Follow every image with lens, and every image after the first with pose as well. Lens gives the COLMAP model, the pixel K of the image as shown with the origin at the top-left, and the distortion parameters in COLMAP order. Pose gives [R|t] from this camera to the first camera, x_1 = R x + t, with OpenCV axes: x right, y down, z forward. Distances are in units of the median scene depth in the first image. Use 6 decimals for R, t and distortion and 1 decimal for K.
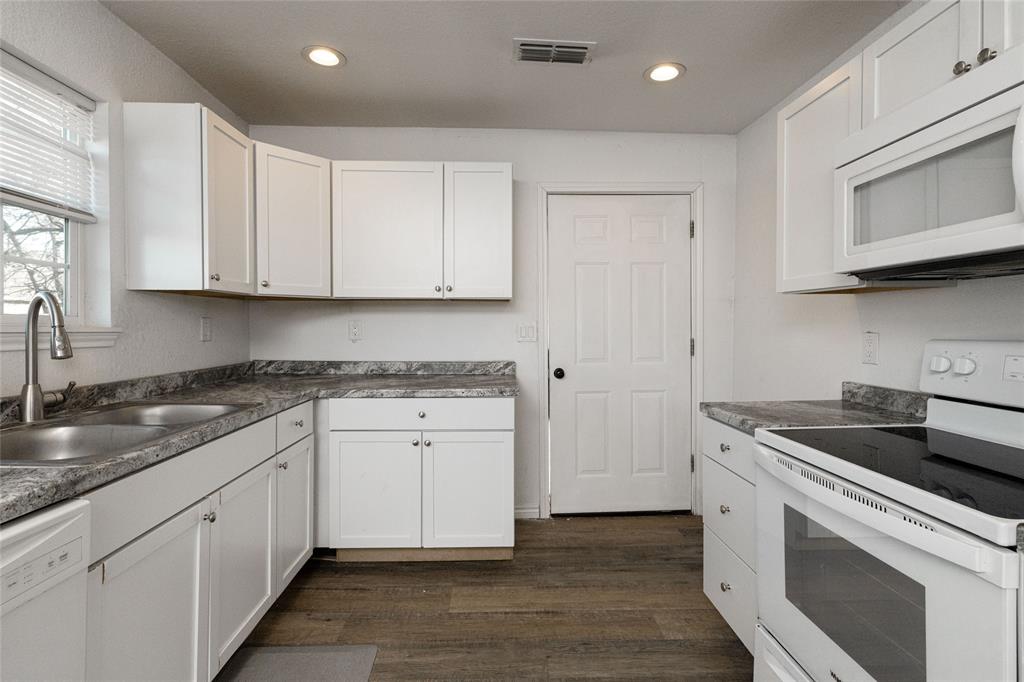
lens RADIAL K [[479.3, 0, 509.0], [0, 479.3, 333.0], [0, 0, 1]] dist [-0.000753, 0.001142]
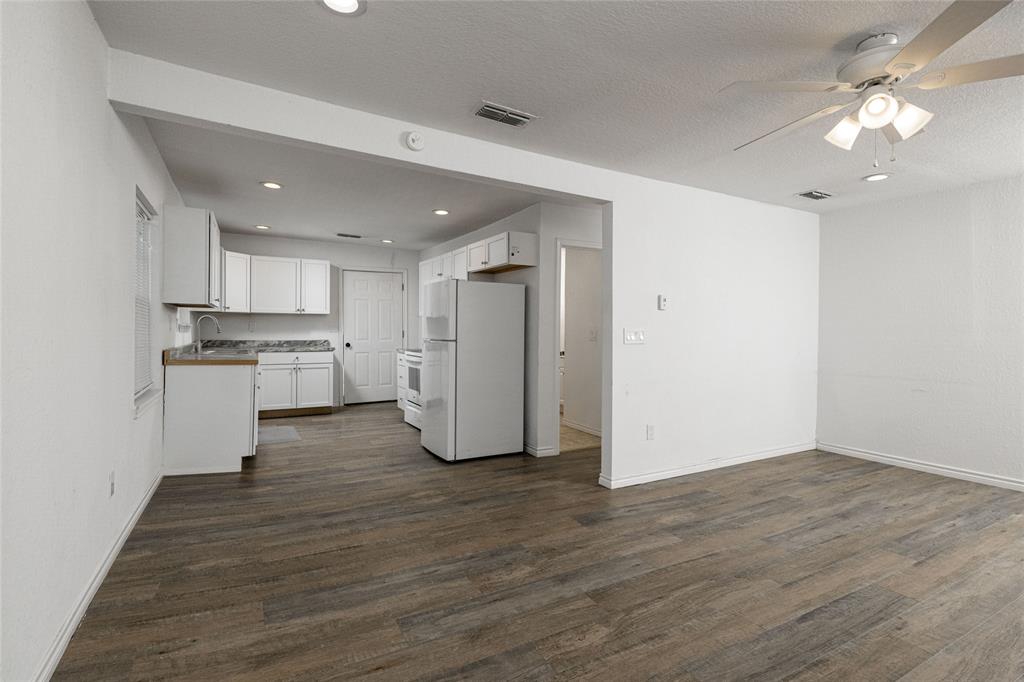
lens RADIAL K [[479.3, 0, 506.9], [0, 479.3, 334.4], [0, 0, 1]] dist [-0.000753, 0.001142]
pose [[0.891767, -0.003245, 0.452482, -0.361256], [0.001522, 0.999990, 0.004173, 0.029793], [-0.452491, -0.003033, 0.891764, -1.996205]]
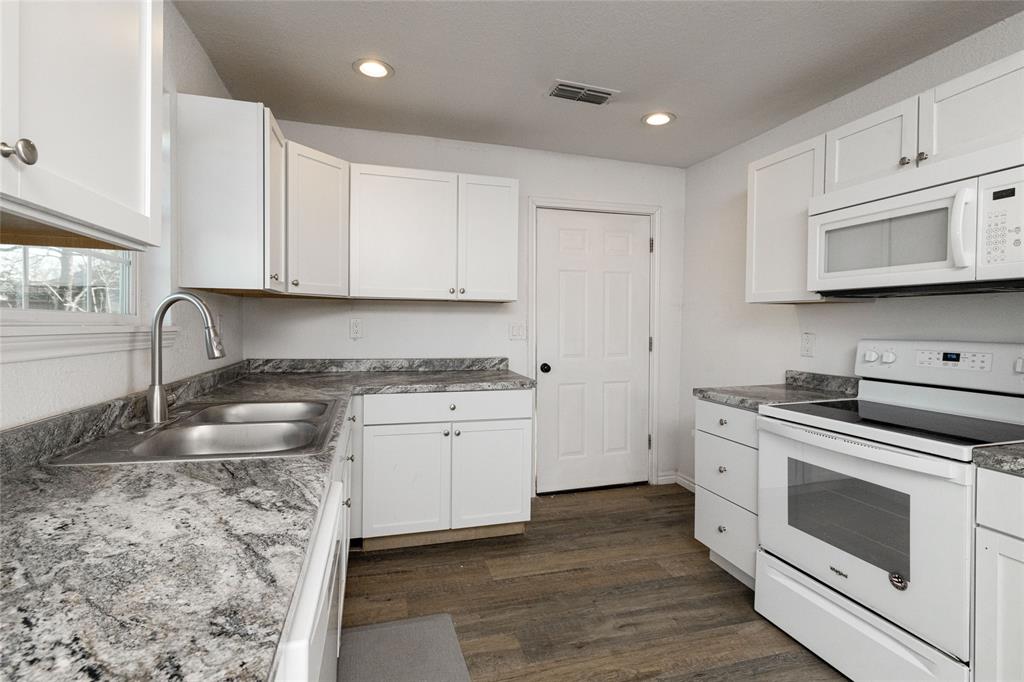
lens RADIAL K [[479.3, 0, 507.9], [0, 479.3, 333.8], [0, 0, 1]] dist [-0.000753, 0.001142]
pose [[0.969566, 0.002465, 0.244816, -0.339541], [-0.004638, 0.999955, 0.008298, -0.006564], [-0.244784, -0.009181, 0.969534, -0.089558]]
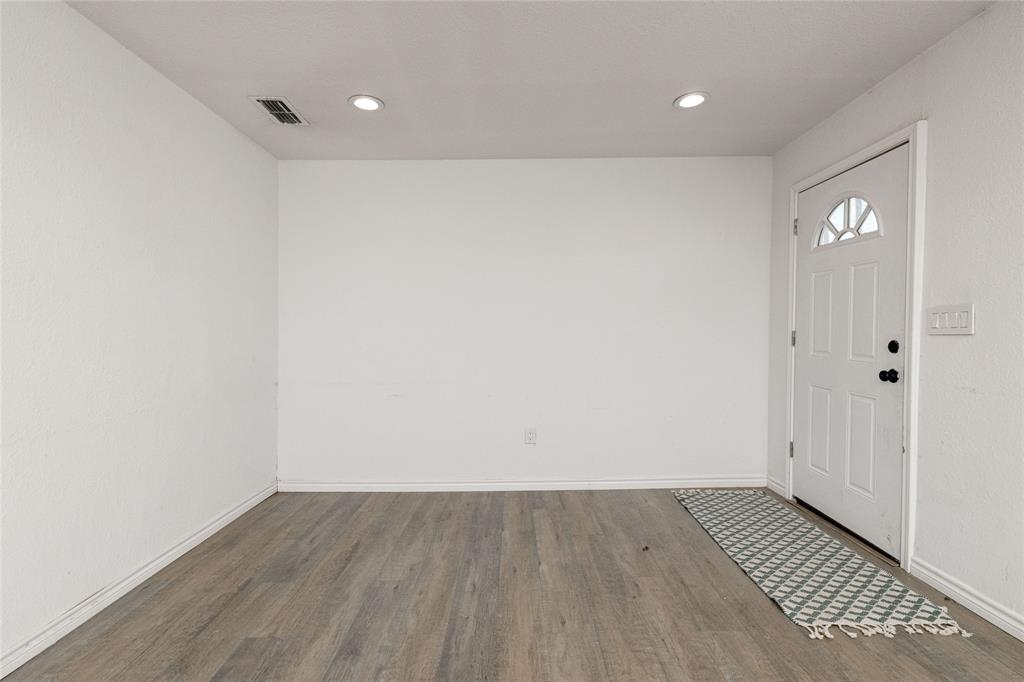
lens RADIAL K [[479.3, 0, 509.1], [0, 479.3, 331.0], [0, 0, 1]] dist [-0.000753, 0.001142]
pose [[0.033935, -0.000548, 0.999424, 0.360667], [0.007228, 0.999974, 0.000303, 0.048954], [-0.999398, 0.007213, 0.033938, -1.491145]]
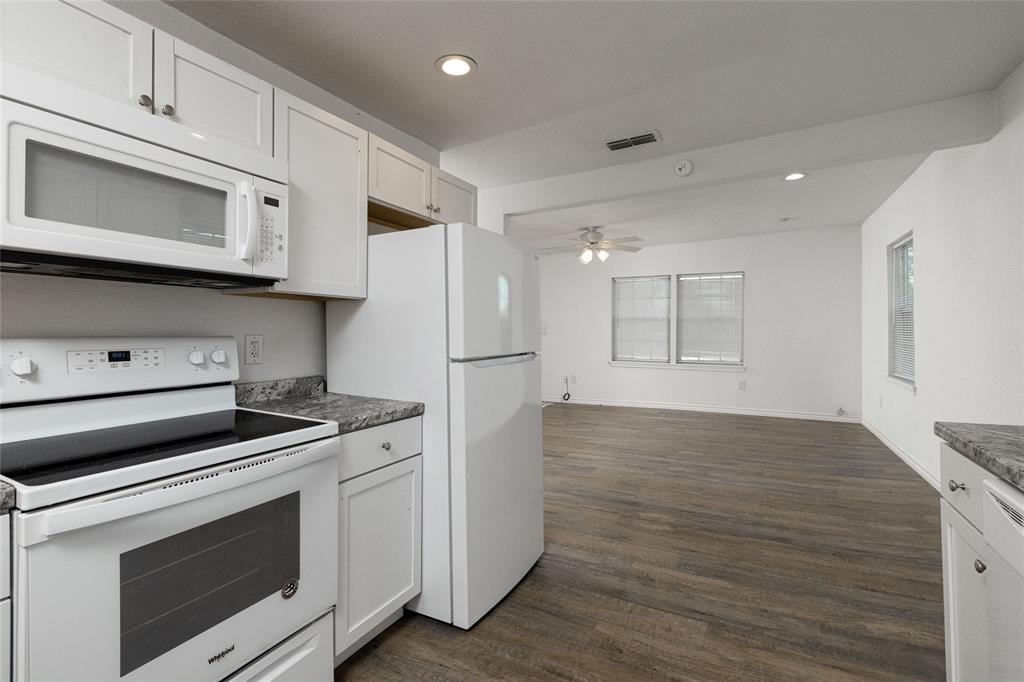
lens RADIAL K [[479.3, 0, 505.7], [0, 479.3, 330.6], [0, 0, 1]] dist [-0.000753, 0.001142]
pose [[-0.868072, 0.000313, 0.496438, -0.203267], [0.007260, 0.999901, 0.012064, -0.003365], [-0.496385, 0.014077, -0.867989, 0.828984]]
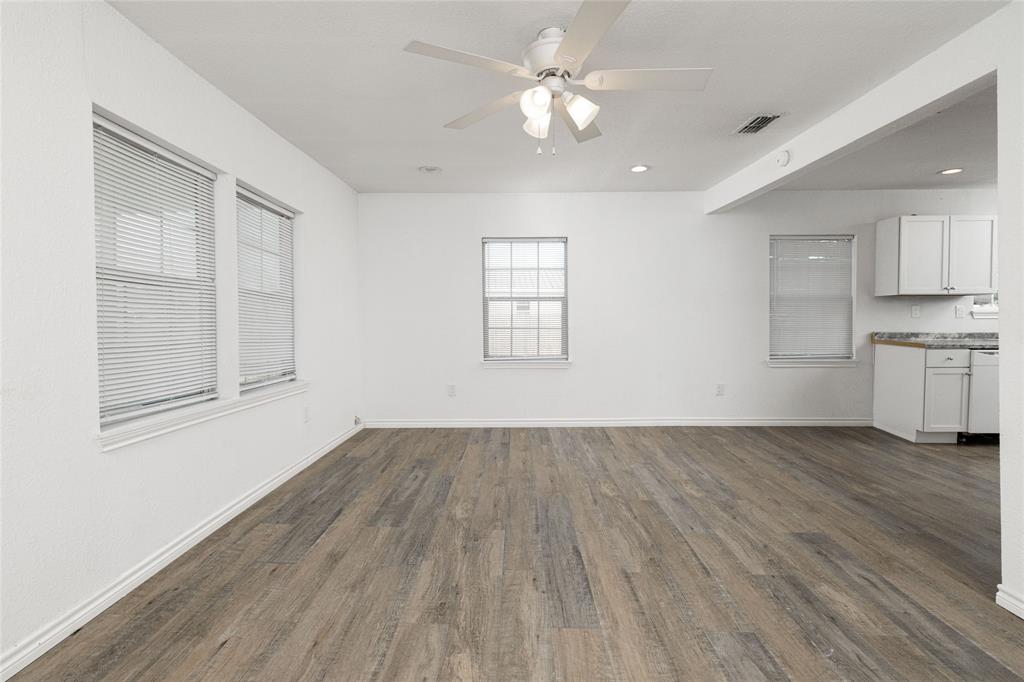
lens RADIAL K [[479.3, 0, 509.6], [0, 479.3, 331.2], [0, 0, 1]] dist [-0.000753, 0.001142]
pose [[-0.039044, 0.018540, -0.999065, 1.563590], [-0.004028, 0.999817, 0.018711, 0.053259], [0.999229, 0.004754, -0.038962, -1.569817]]
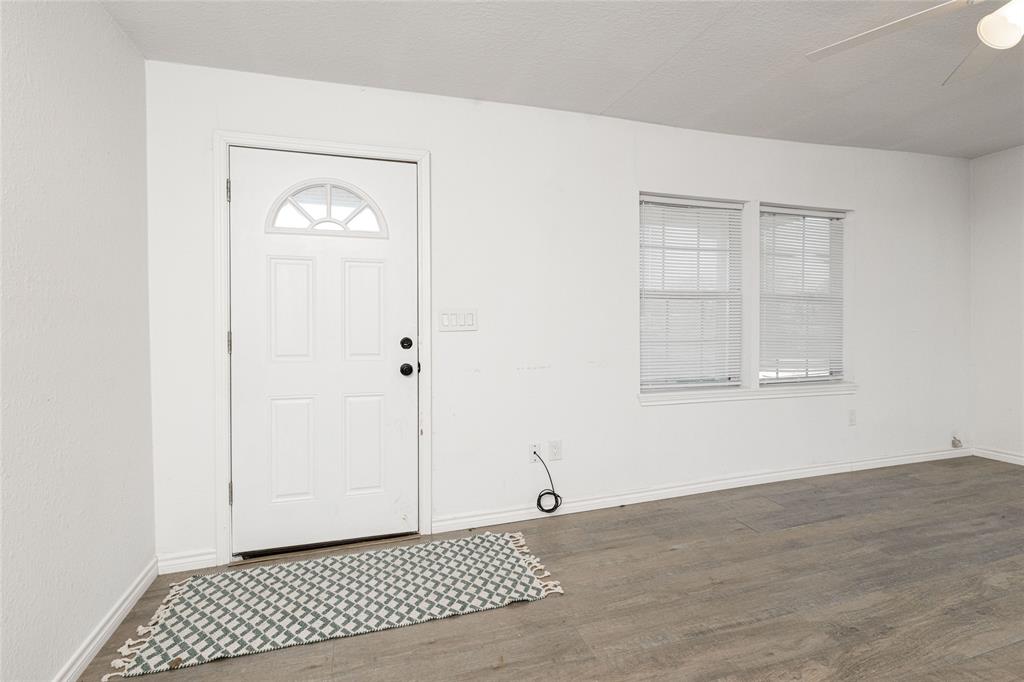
lens RADIAL K [[479.3, 0, 509.3], [0, 479.3, 332.7], [0, 0, 1]] dist [-0.000753, 0.001142]
pose [[-0.961263, 0.015816, -0.275179, 1.490143], [0.008614, 0.999588, 0.027361, 0.035347], [0.275499, 0.023931, -0.961003, -1.124517]]
